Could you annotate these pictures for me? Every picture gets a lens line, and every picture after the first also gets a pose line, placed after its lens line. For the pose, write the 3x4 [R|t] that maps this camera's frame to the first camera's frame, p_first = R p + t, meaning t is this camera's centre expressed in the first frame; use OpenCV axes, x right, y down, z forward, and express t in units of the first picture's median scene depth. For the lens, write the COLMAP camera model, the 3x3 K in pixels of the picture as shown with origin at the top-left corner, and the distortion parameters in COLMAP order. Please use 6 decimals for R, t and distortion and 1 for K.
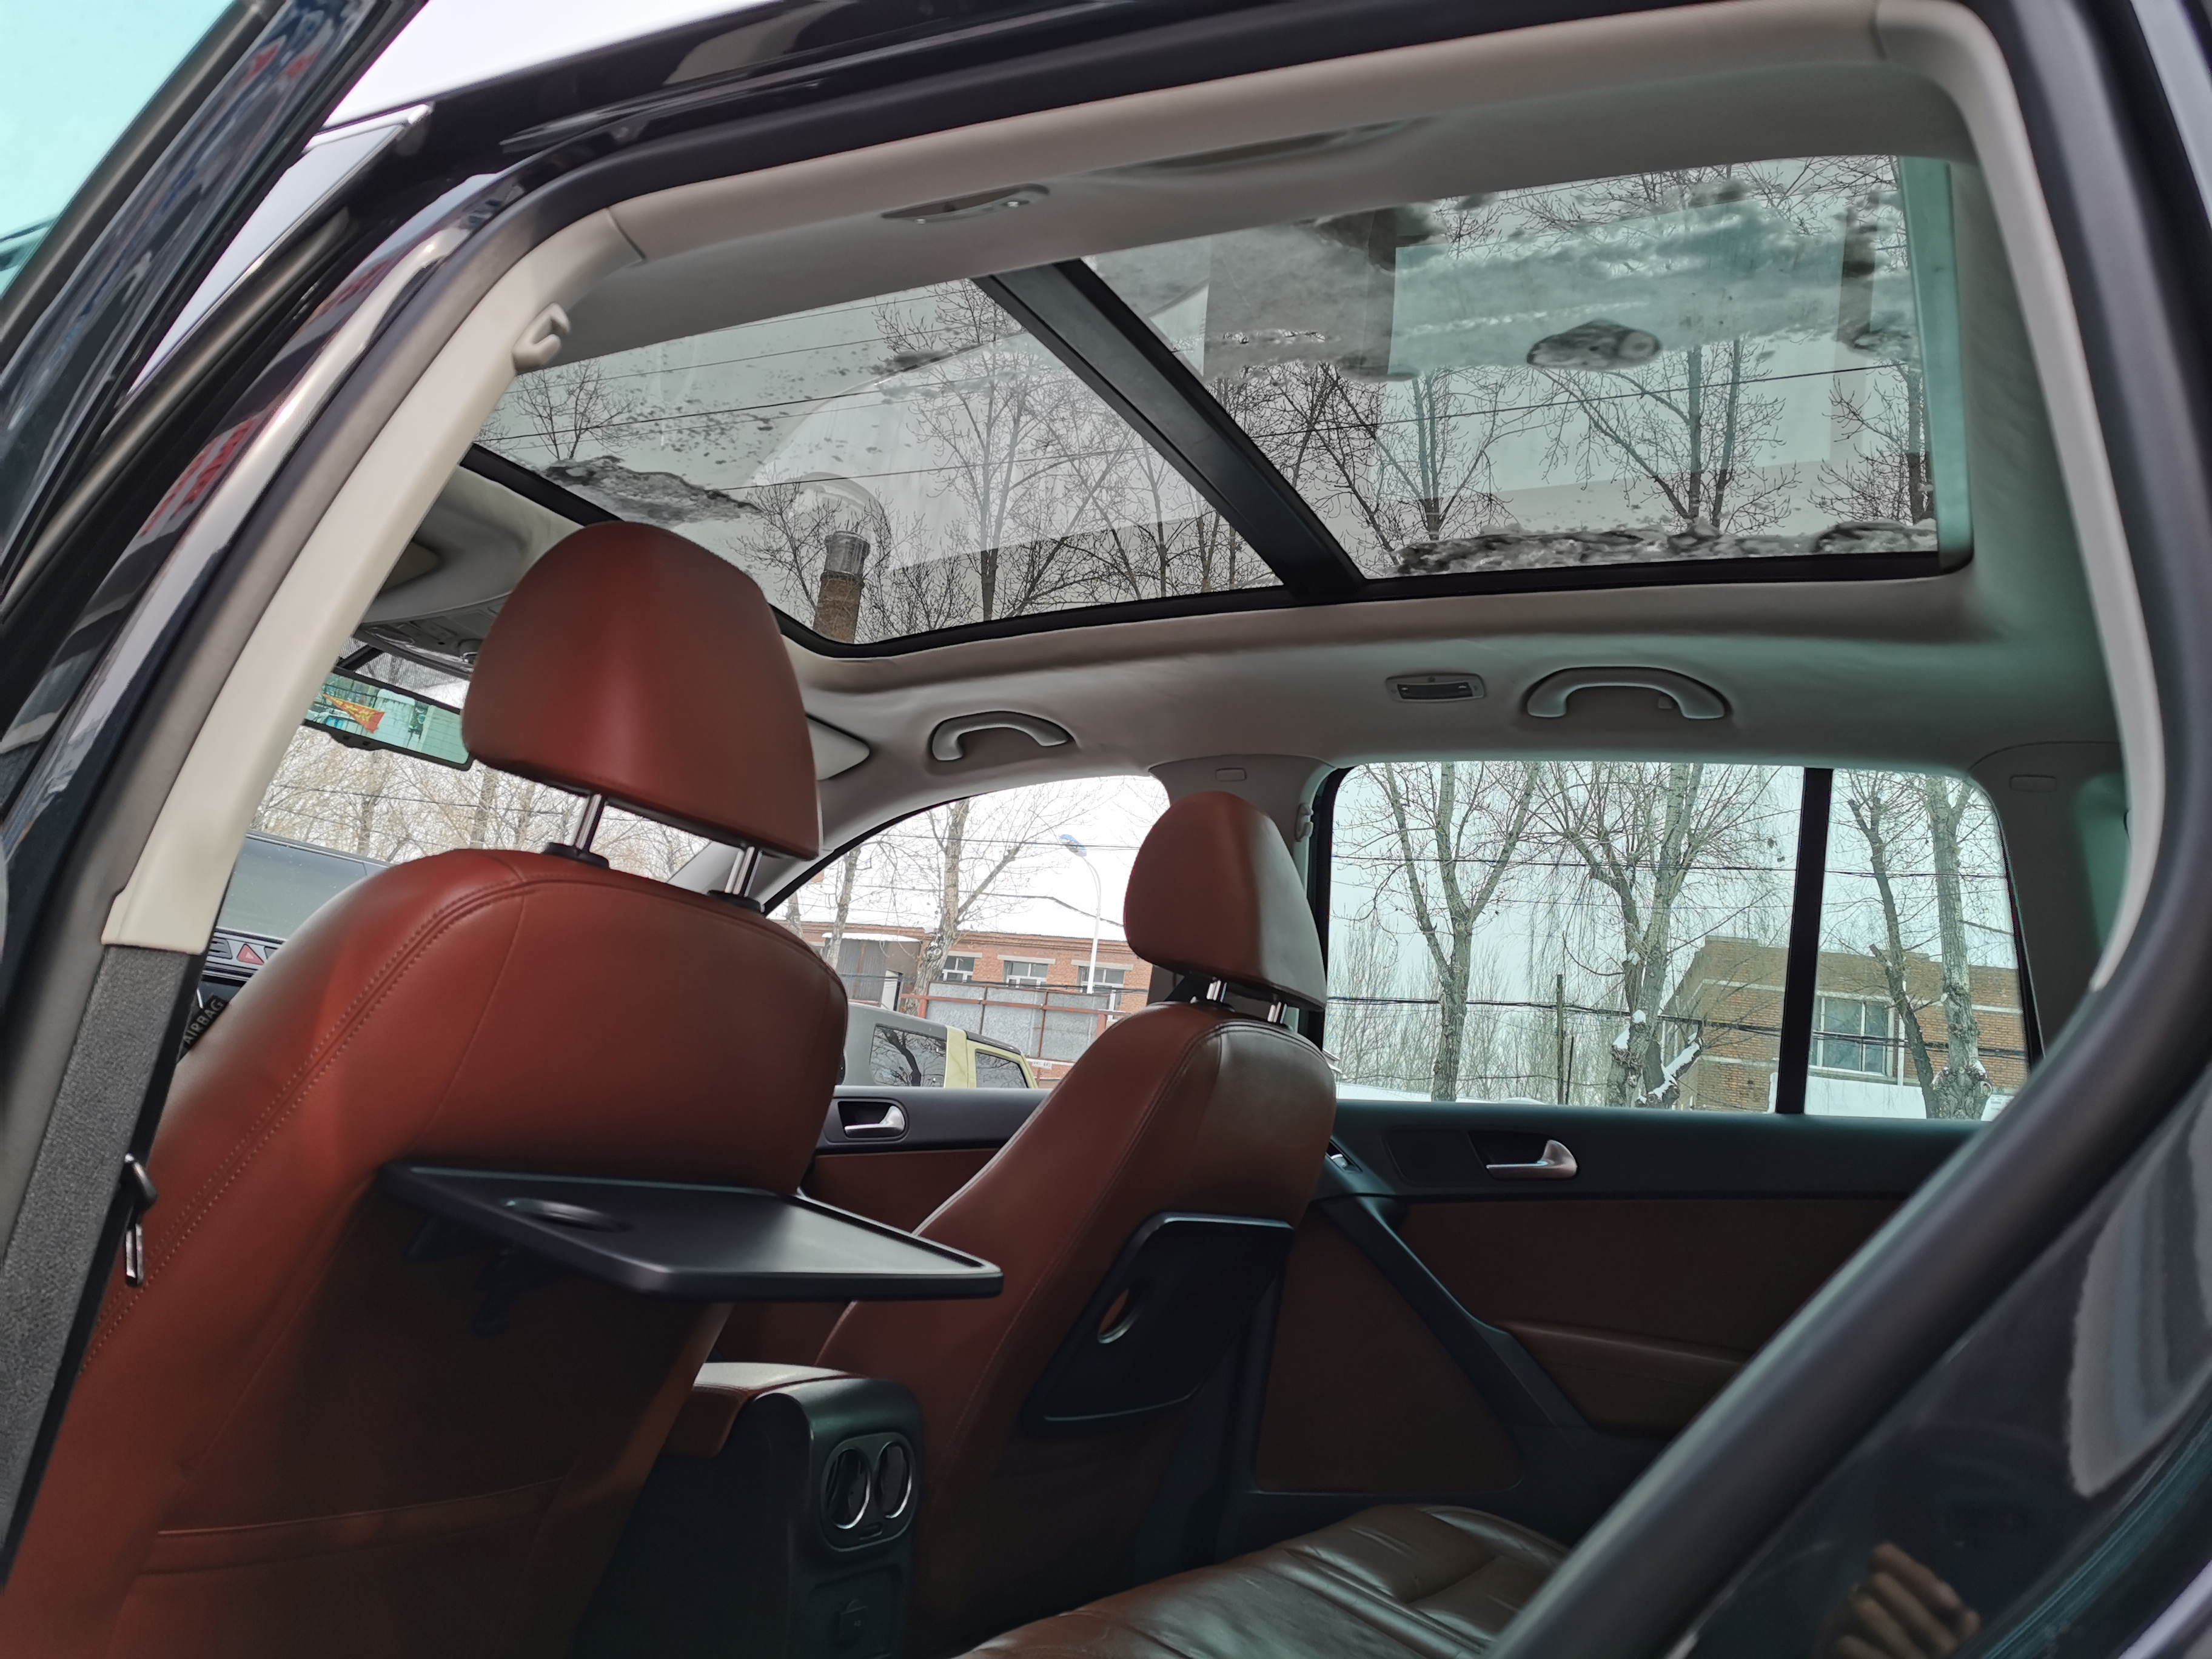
lens RADIAL K [[1690.0, 0, 1108.8], [0, 1690.0, 831.3], [0, 0, 1]] dist [0.054794, -0.070397]
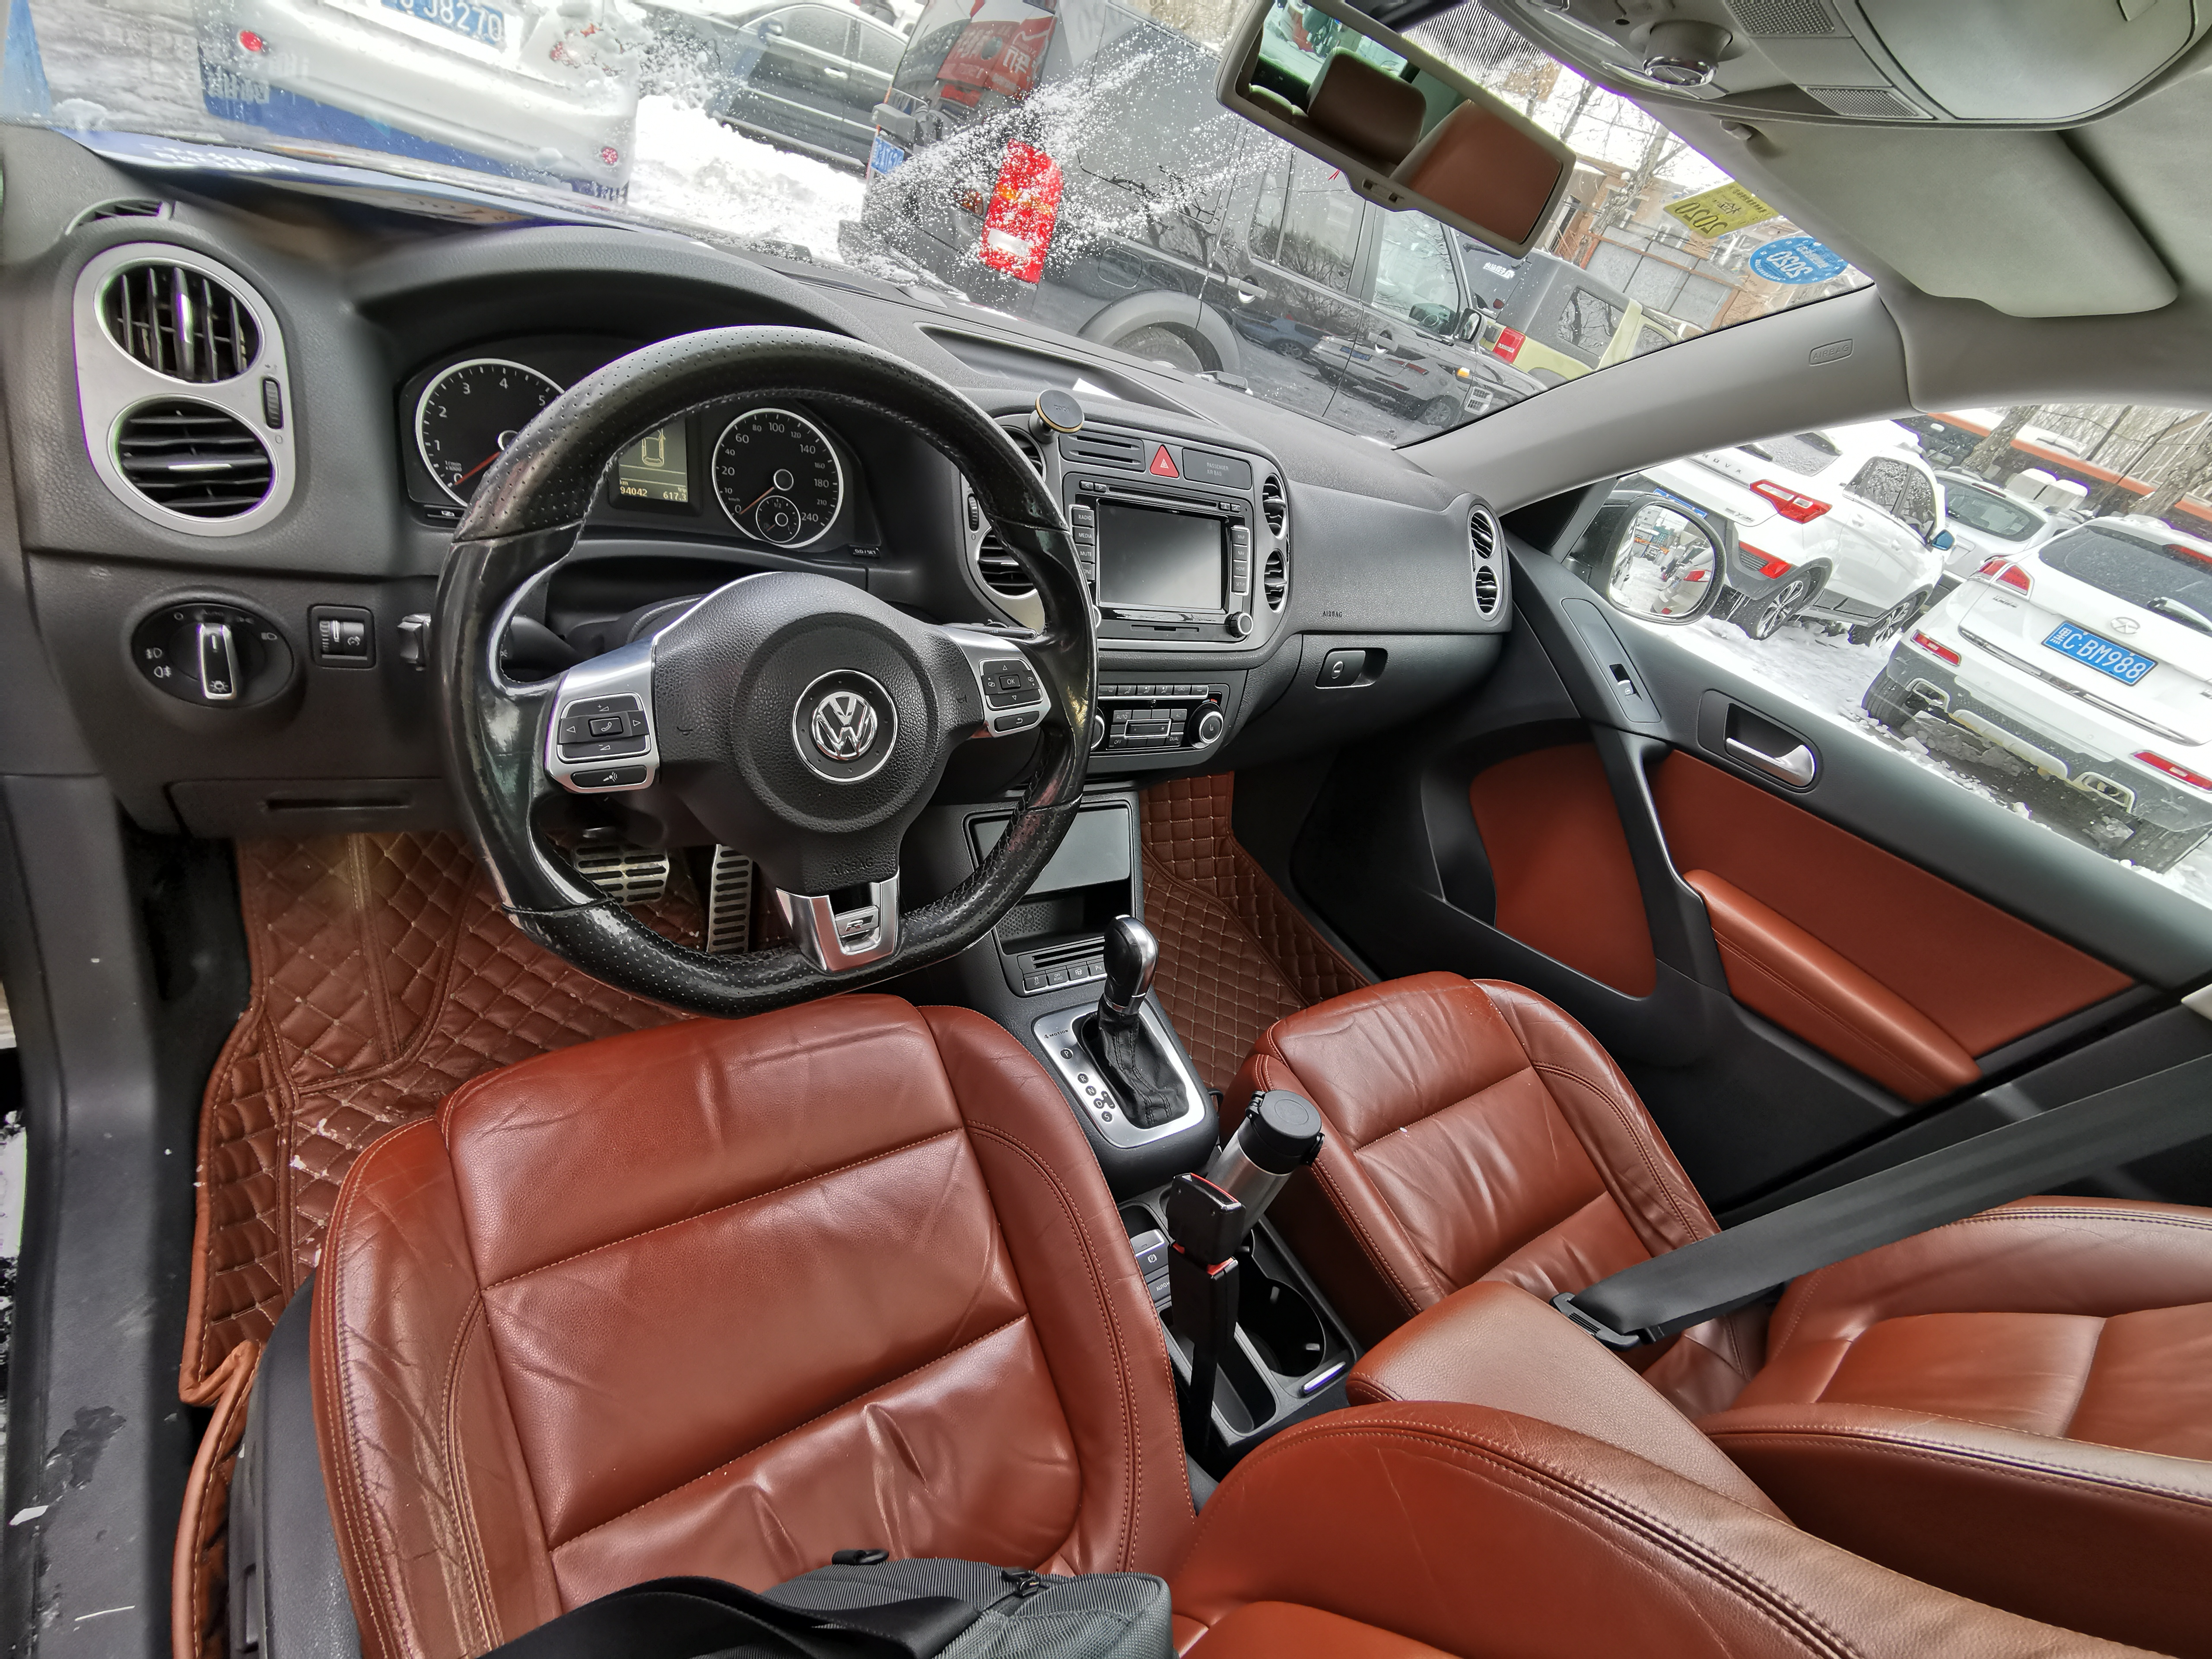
lens RADIAL K [[1013.6, 0, 1109.7], [0, 1013.6, 821.8], [0, 0, 1]] dist [0.003092, 0.004980]
pose [[0.866276, 0.405486, -0.291799, -0.311281], [-0.139719, 0.757450, 0.637768, -0.092134], [0.479629, -0.511713, 0.712815, 0.554110]]
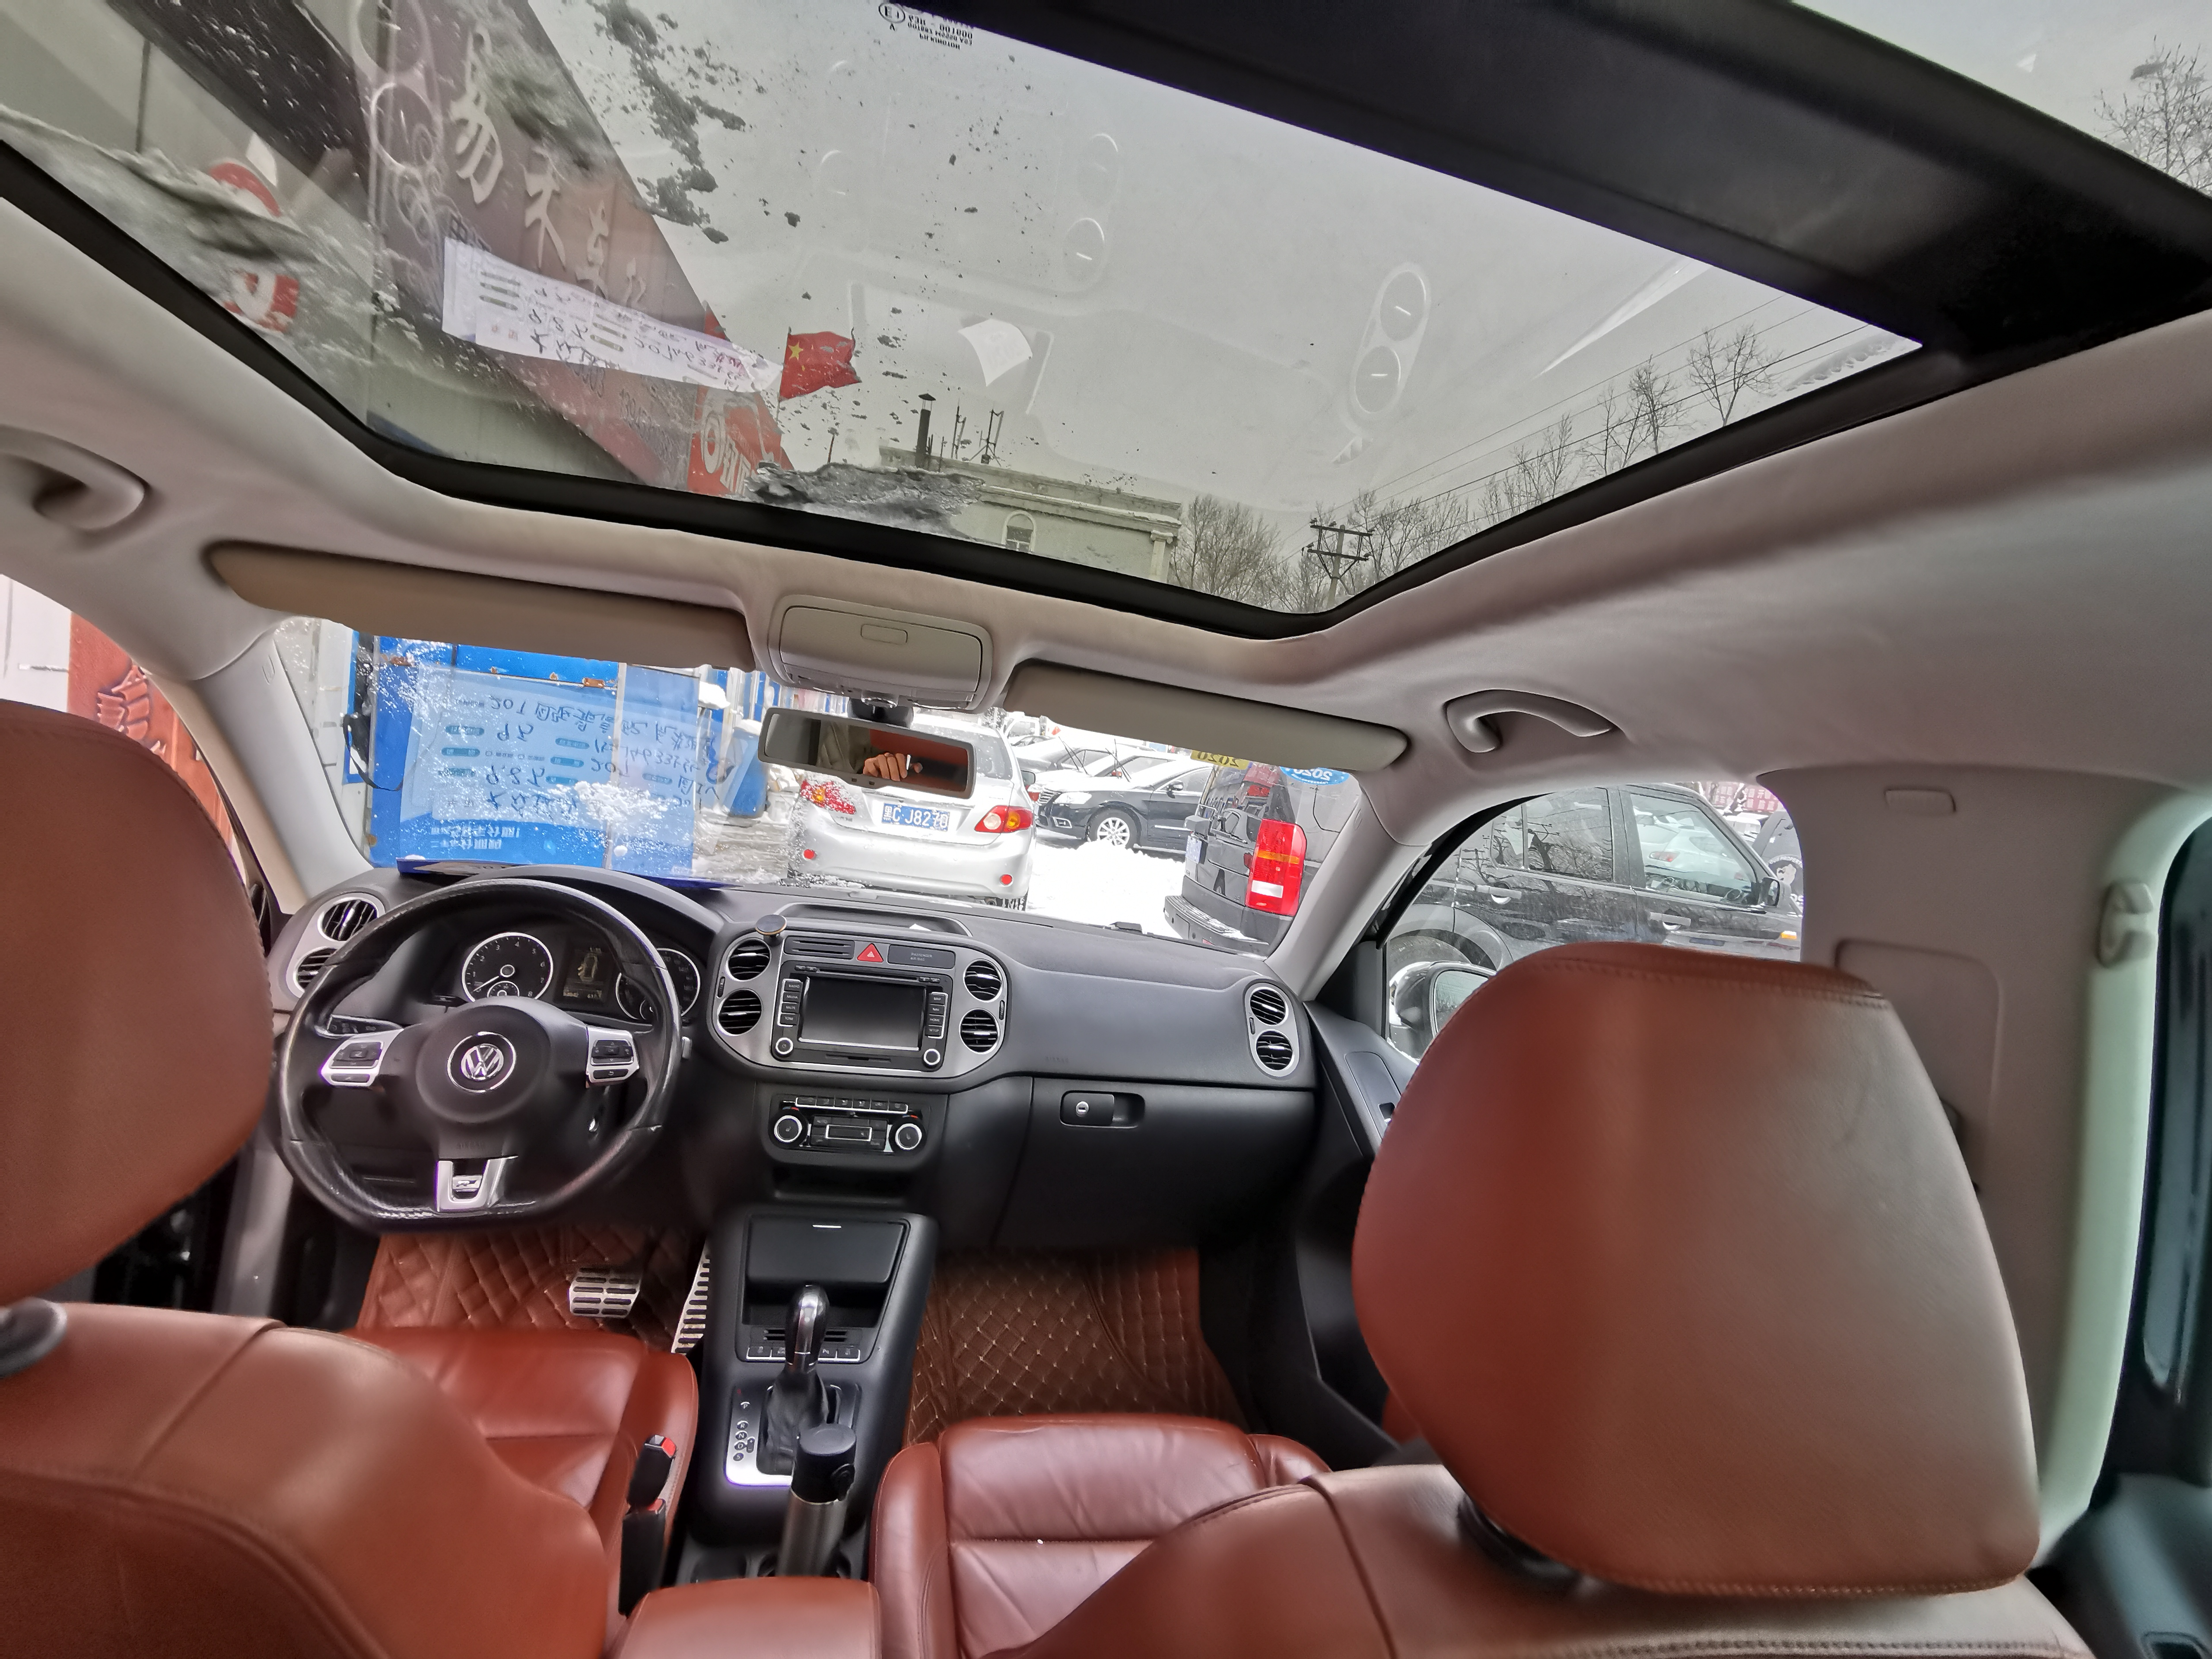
lens RADIAL K [[1013.6, 0, 1107.0], [0, 1013.6, 834.6], [0, 0, 1]] dist [0.003092, 0.004980]
pose [[0.638732, 0.033546, -0.768698, 0.146204], [0.078336, 0.991023, 0.108341, -0.072770], [0.765431, -0.129418, 0.630370, 0.663888]]
